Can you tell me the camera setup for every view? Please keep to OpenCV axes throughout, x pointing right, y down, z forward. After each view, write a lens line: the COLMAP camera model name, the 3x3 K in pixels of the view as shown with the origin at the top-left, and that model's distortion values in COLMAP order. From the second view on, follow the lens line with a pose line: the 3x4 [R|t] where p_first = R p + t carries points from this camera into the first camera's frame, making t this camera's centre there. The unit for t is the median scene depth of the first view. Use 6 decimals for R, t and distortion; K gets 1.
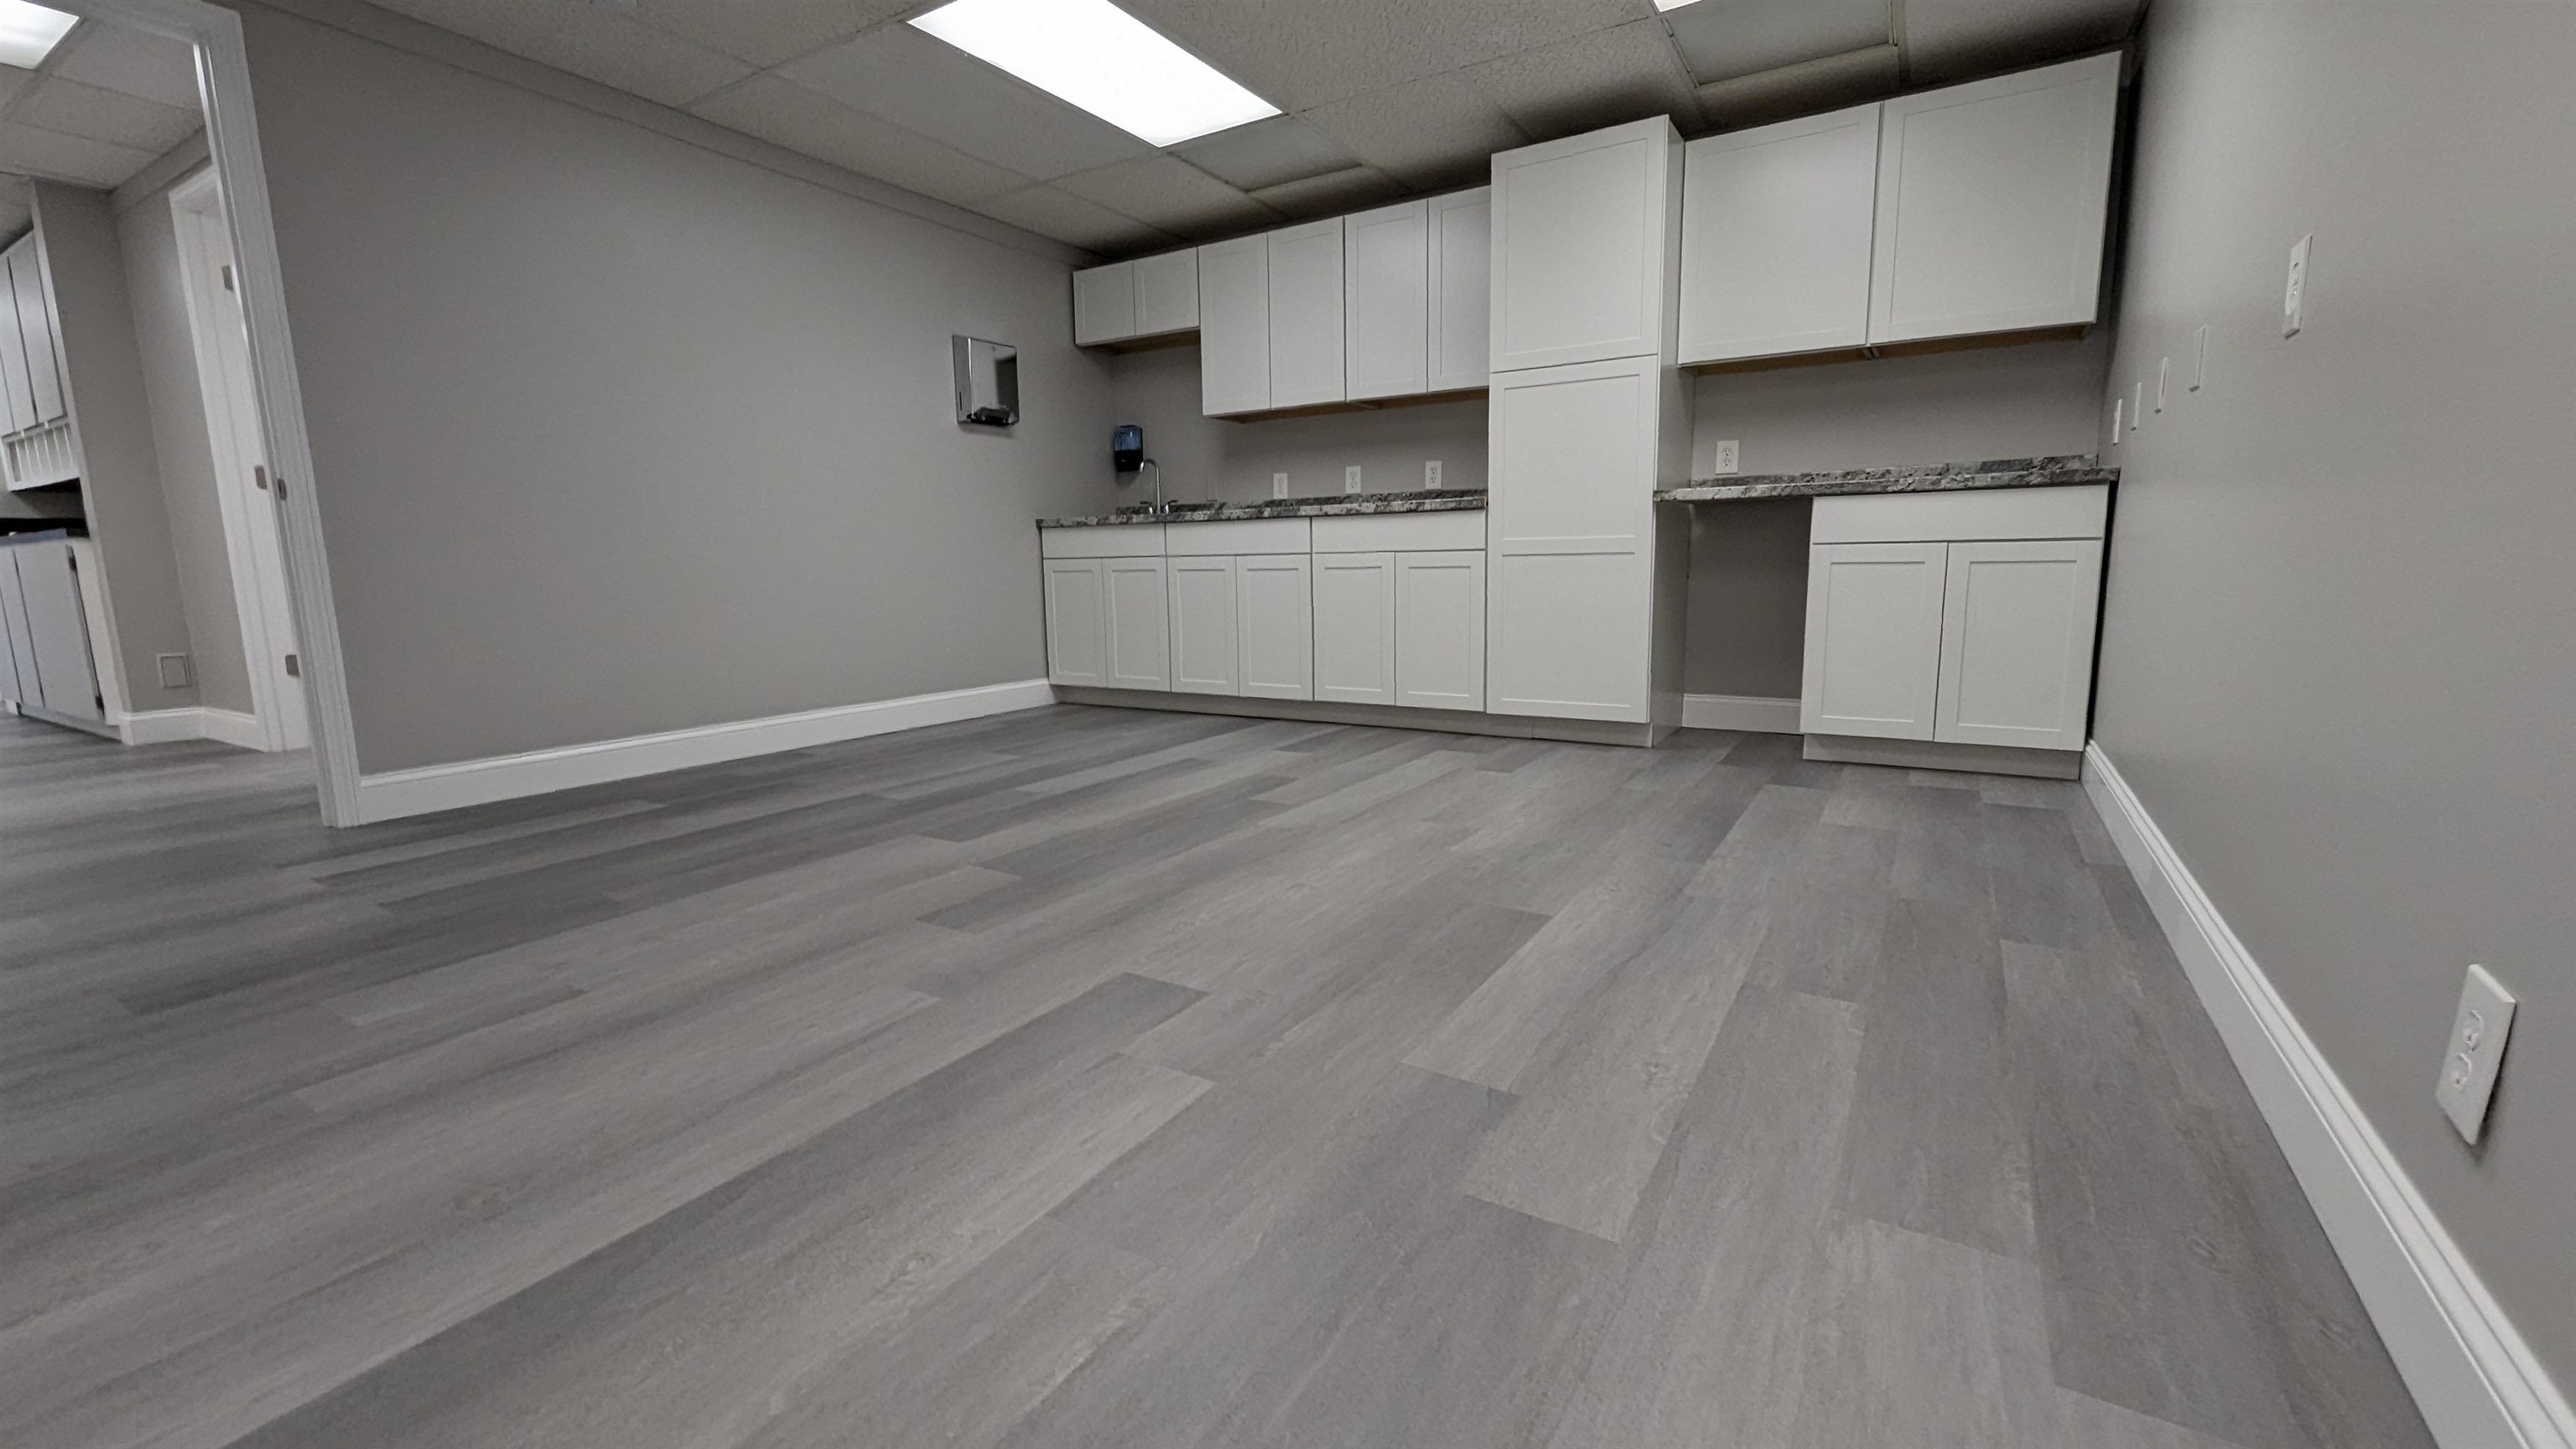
lens RADIAL K [[1070.8, 0, 1289.6], [0, 1070.8, 720.8], [0, 0, 1]] dist [-0.000116, 0.000201]
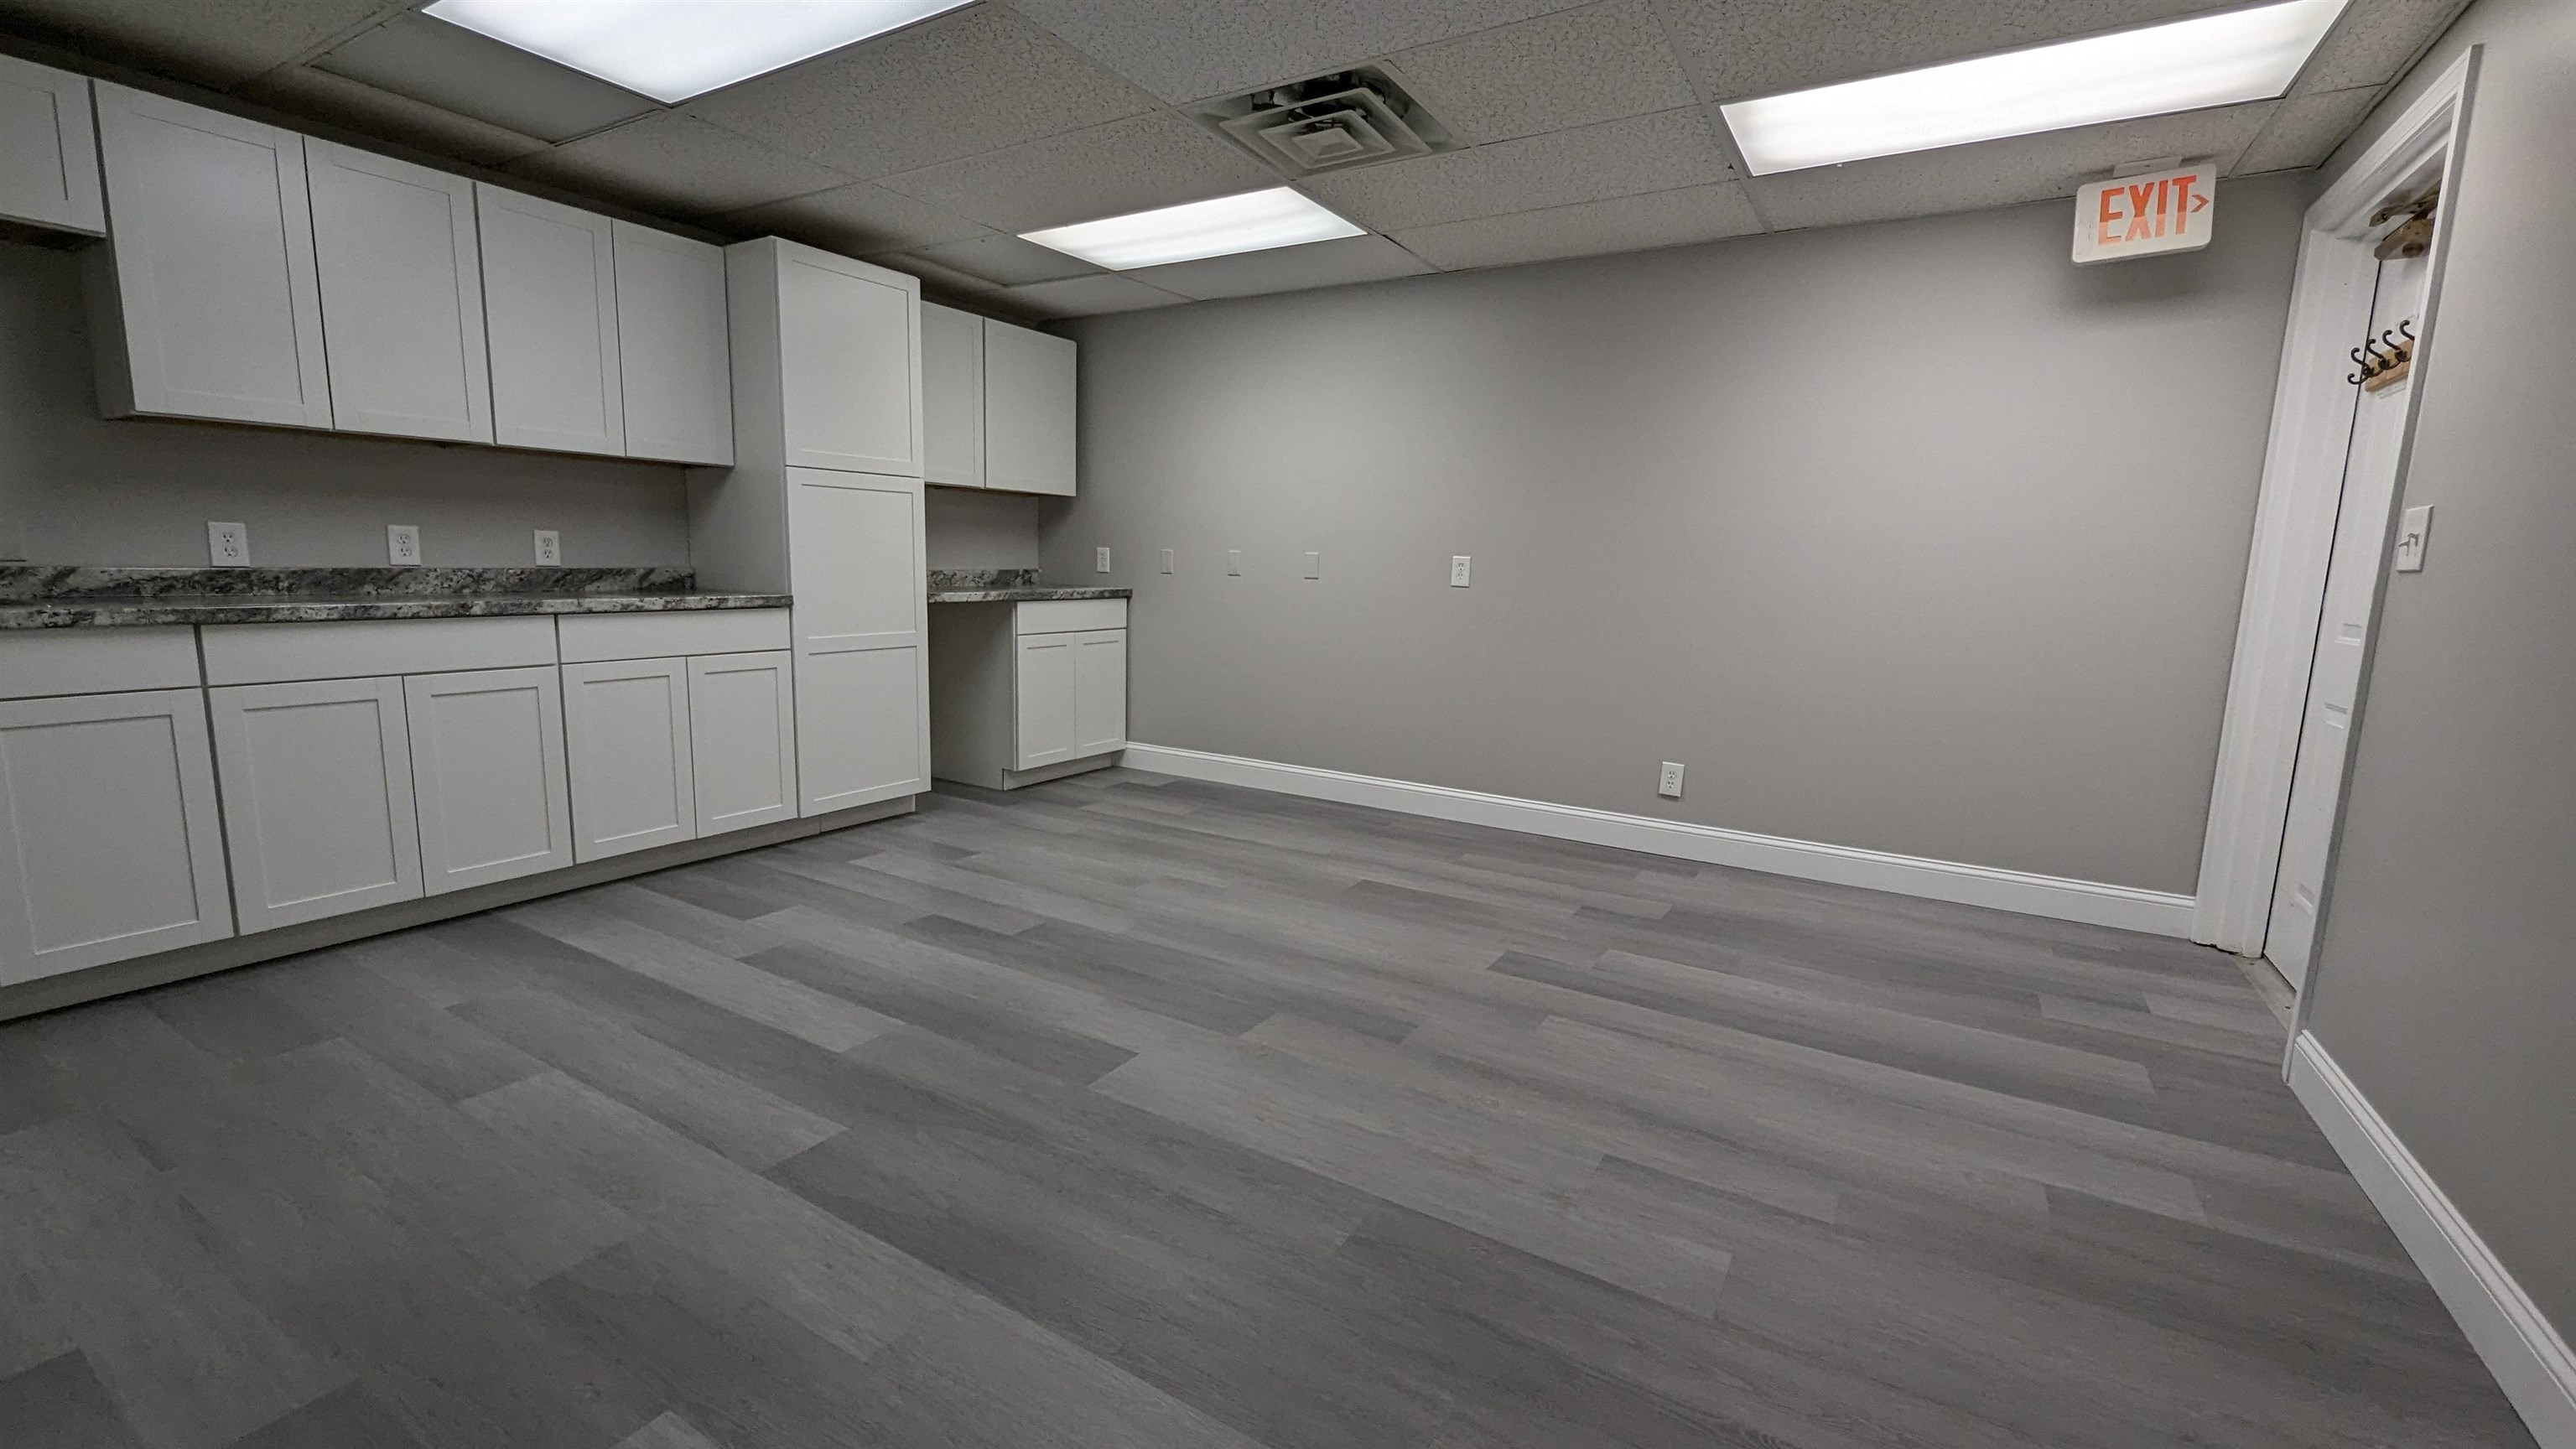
lens RADIAL K [[1070.8, 0, 1282.1], [0, 1070.8, 727.5], [0, 0, 1]] dist [-0.000116, 0.000201]
pose [[-0.010581, -0.139703, 0.990137, -0.766144], [0.123825, 0.982388, 0.139932, -0.171052], [-0.992248, 0.124084, 0.006904, 0.574960]]
